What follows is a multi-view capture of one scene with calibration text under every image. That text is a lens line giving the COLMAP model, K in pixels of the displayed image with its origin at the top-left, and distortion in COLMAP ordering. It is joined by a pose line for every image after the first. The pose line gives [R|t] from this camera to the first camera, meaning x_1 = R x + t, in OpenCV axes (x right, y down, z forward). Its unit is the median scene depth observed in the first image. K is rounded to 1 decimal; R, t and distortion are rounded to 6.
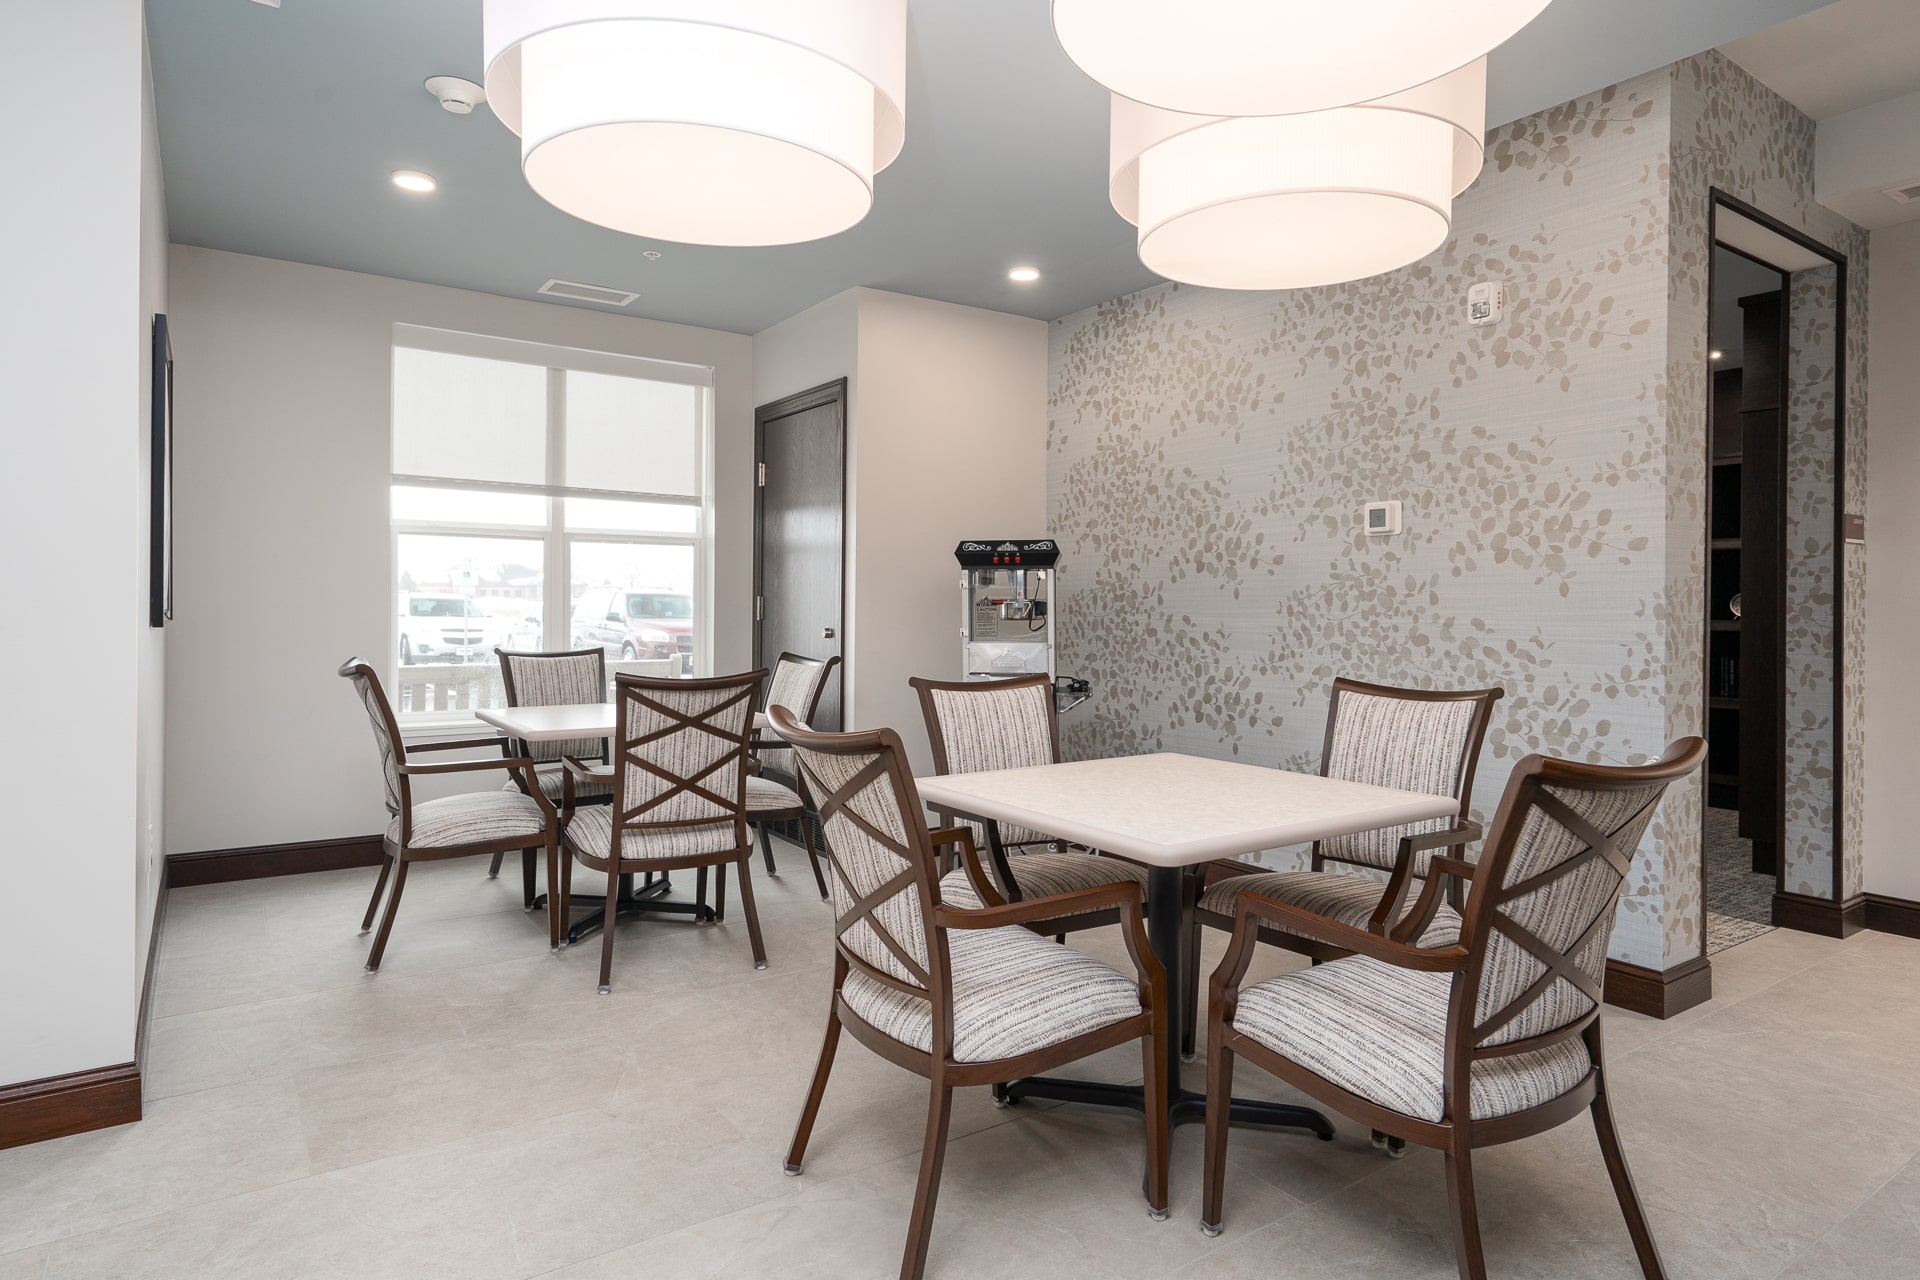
lens RADIAL K [[1084.1, 0, 958.6], [0, 1084.1, 619.1], [0, 0, 1]] dist [0.009471, 0.000579]
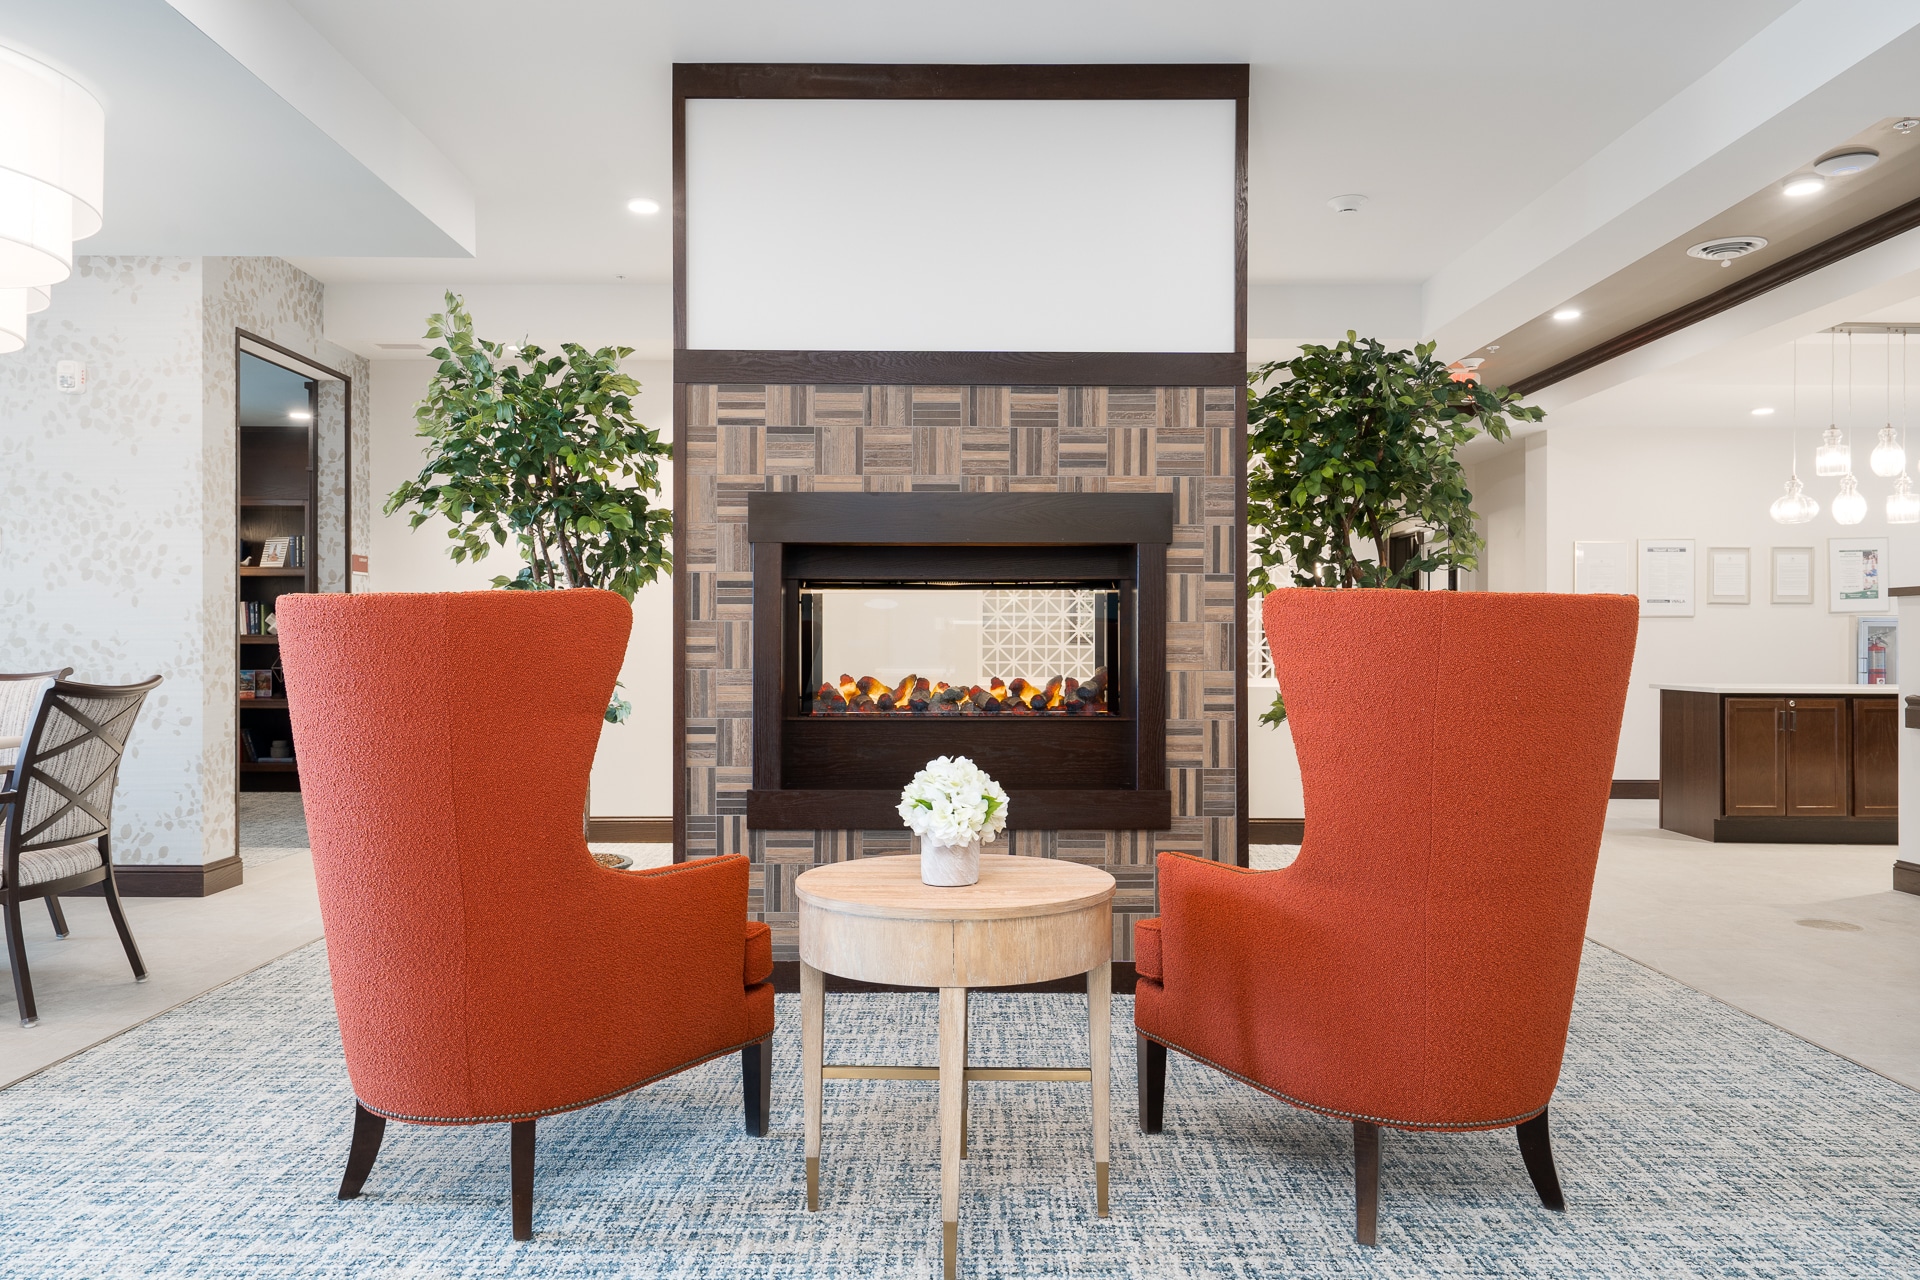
lens RADIAL K [[1348.0, 0, 960.5], [0, 1348.0, 634.6], [0, 0, 1]] dist [0.003862, 0.000977]
pose [[0.559821, -0.002547, 0.828610, -0.255400], [0.015609, 0.999850, -0.007472, 0.041821], [-0.828466, 0.017117, 0.559777, -0.776303]]
